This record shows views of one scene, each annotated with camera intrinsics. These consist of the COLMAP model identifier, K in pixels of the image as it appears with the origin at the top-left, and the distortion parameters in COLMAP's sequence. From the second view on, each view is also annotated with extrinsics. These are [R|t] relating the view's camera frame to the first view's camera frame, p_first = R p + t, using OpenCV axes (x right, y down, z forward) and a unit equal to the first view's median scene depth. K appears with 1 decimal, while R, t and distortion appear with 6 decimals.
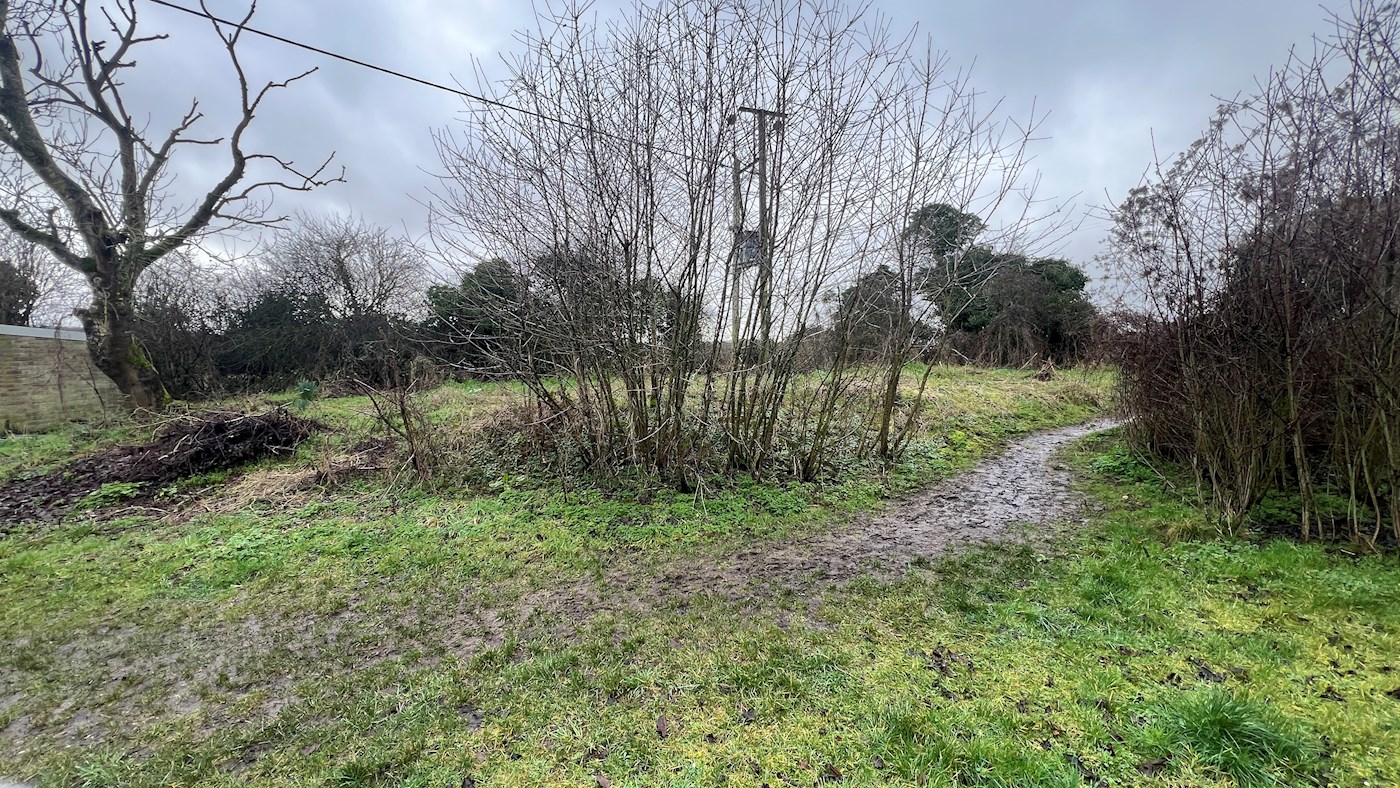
lens RADIAL K [[559.7, 0, 700.1], [0, 559.7, 395.4], [0, 0, 1]] dist [0.000866, -0.000172]
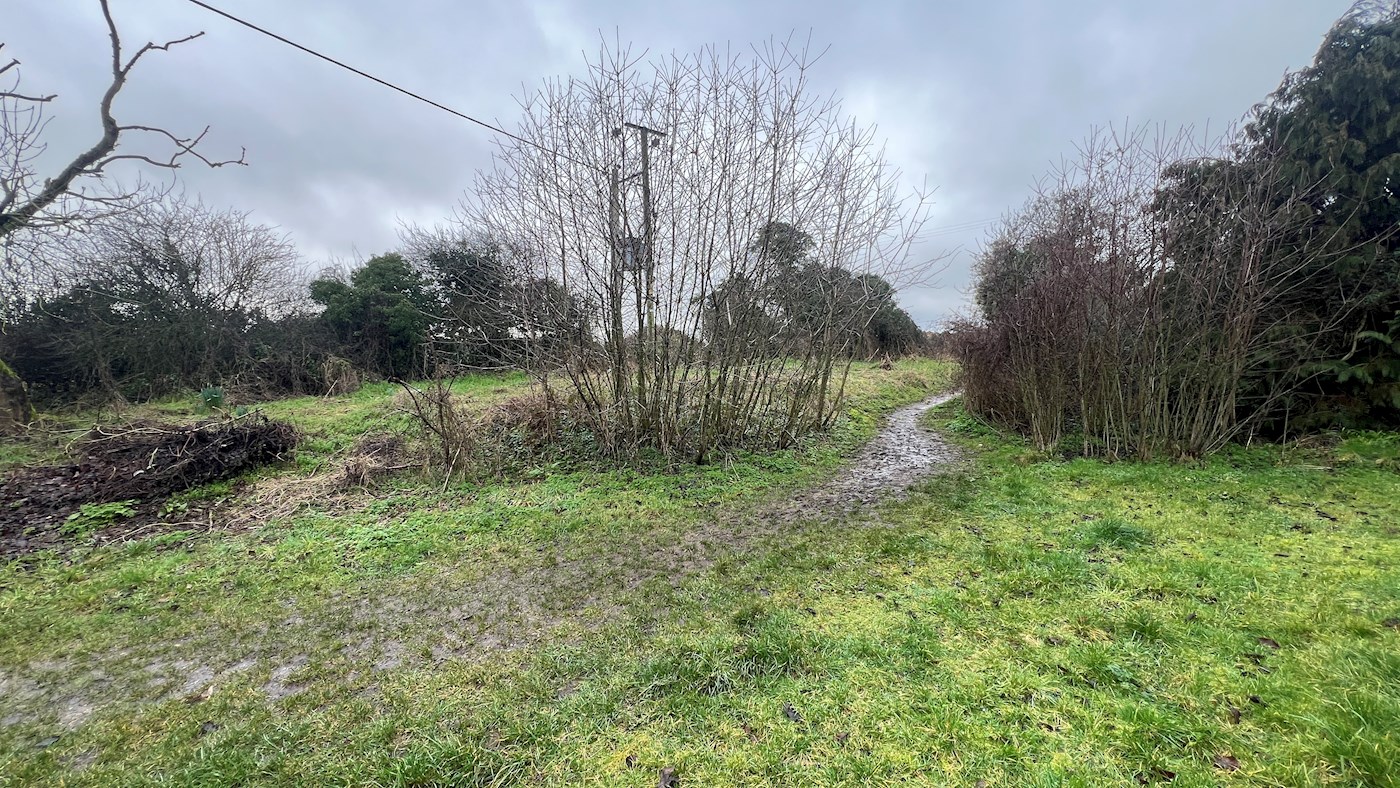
lens RADIAL K [[559.7, 0, 700.1], [0, 559.7, 395.4], [0, 0, 1]] dist [0.000866, -0.000172]
pose [[0.941861, -0.034740, 0.334203, -0.411518], [0.032495, 0.999396, 0.012308, 0.004375], [-0.334429, -0.000733, 0.942421, -0.154955]]
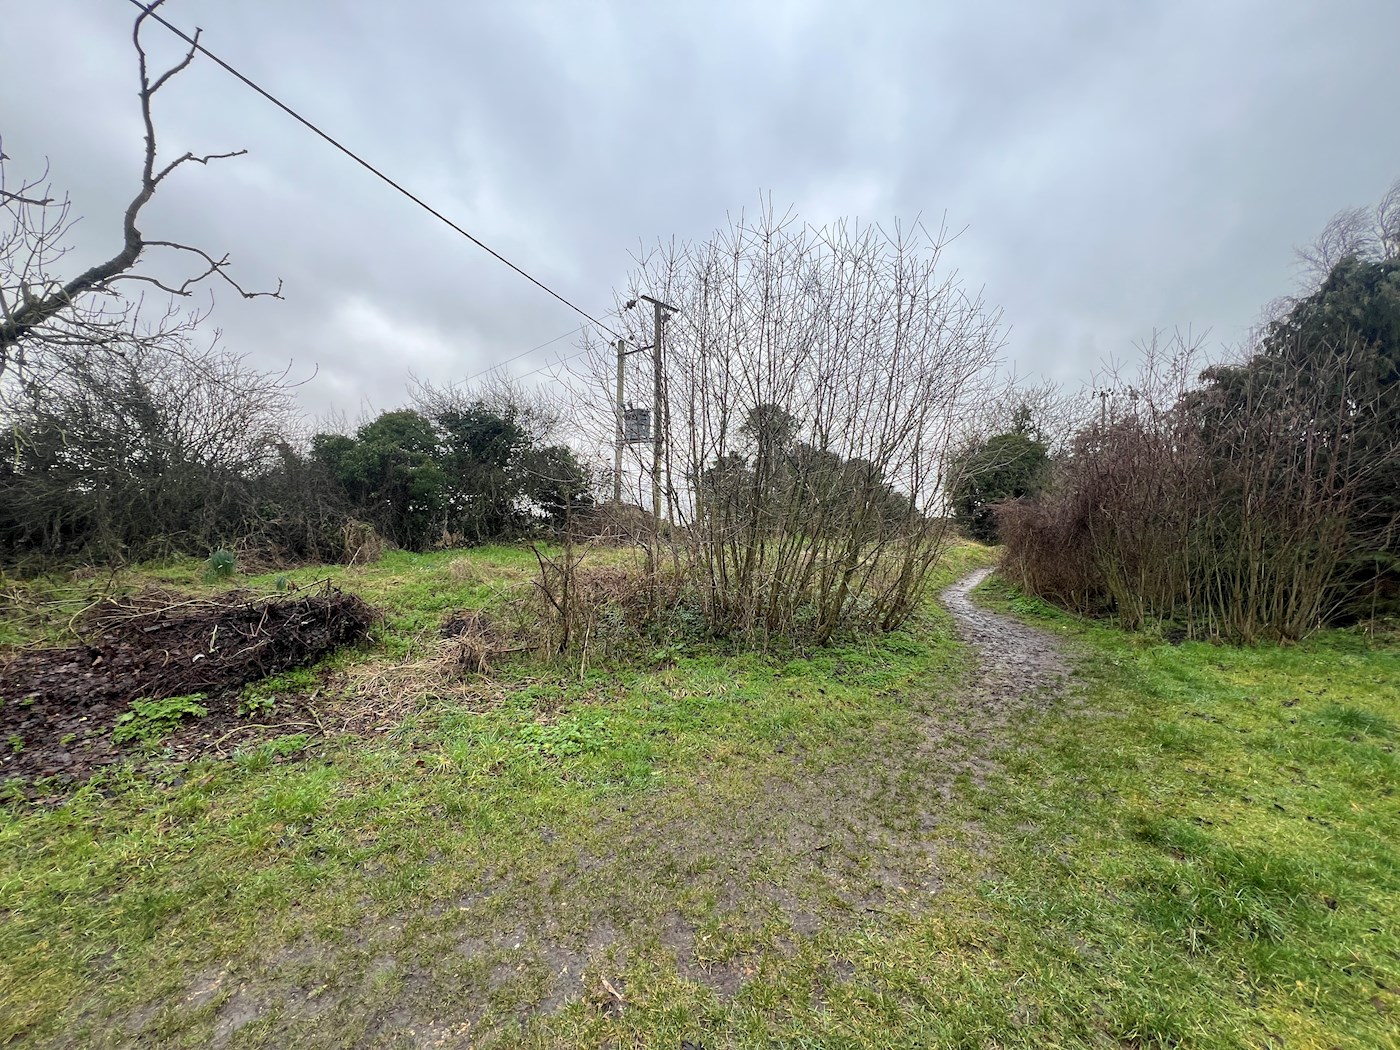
lens RADIAL K [[559.3, 0, 700.0], [0, 559.3, 525.0], [0, 0, 1]] dist [0.000113, 0.000372]
pose [[0.888897, 0.023046, 0.457528, -0.737286], [0.011898, 0.997236, -0.073346, 0.003974], [-0.457953, 0.070641, 0.886165, 0.080939]]
